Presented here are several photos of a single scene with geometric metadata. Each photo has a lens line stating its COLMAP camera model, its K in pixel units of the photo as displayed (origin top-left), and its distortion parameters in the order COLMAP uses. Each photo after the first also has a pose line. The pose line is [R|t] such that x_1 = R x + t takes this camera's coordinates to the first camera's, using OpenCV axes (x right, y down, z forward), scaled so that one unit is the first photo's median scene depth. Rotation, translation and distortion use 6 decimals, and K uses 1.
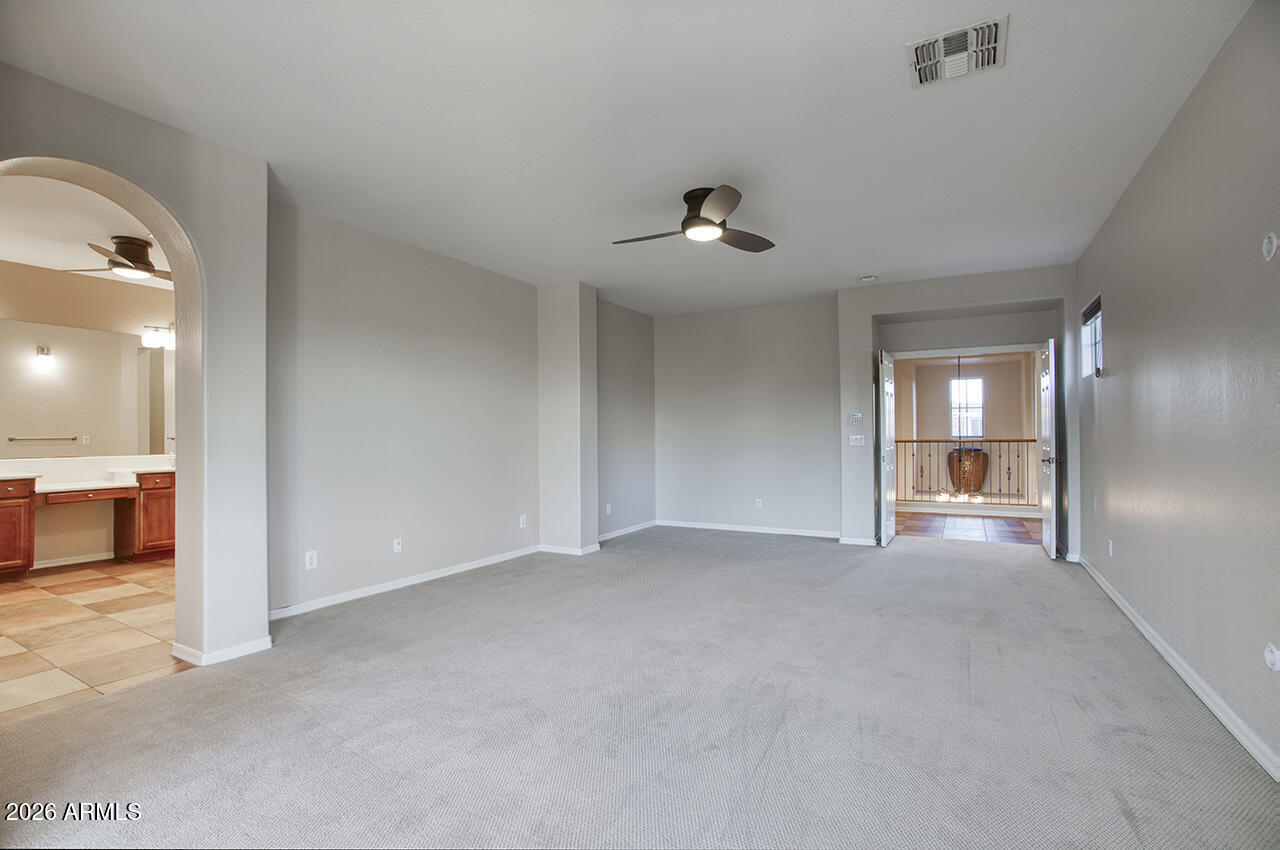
lens RADIAL K [[581.9, 0, 640.3], [0, 581.9, 428.8], [0, 0, 1]] dist [-0.034642, 0.008590]
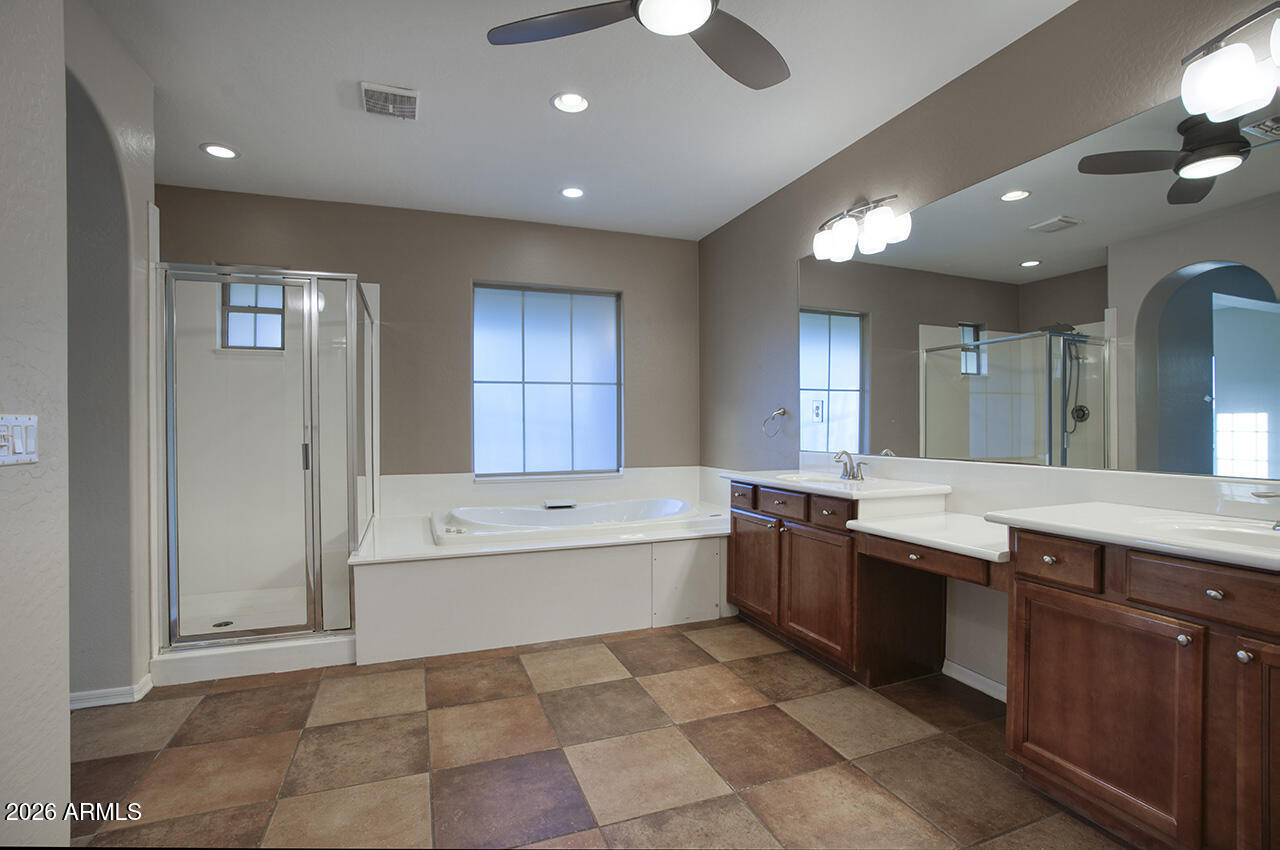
lens RADIAL K [[581.9, 0, 640.8], [0, 581.9, 428.2], [0, 0, 1]] dist [-0.034642, 0.008590]
pose [[-0.629703, 0.006987, -0.776804, -0.497434], [0.012074, 0.999927, -0.000794, 0.017352], [0.776742, -0.009880, -0.629741, 1.105312]]
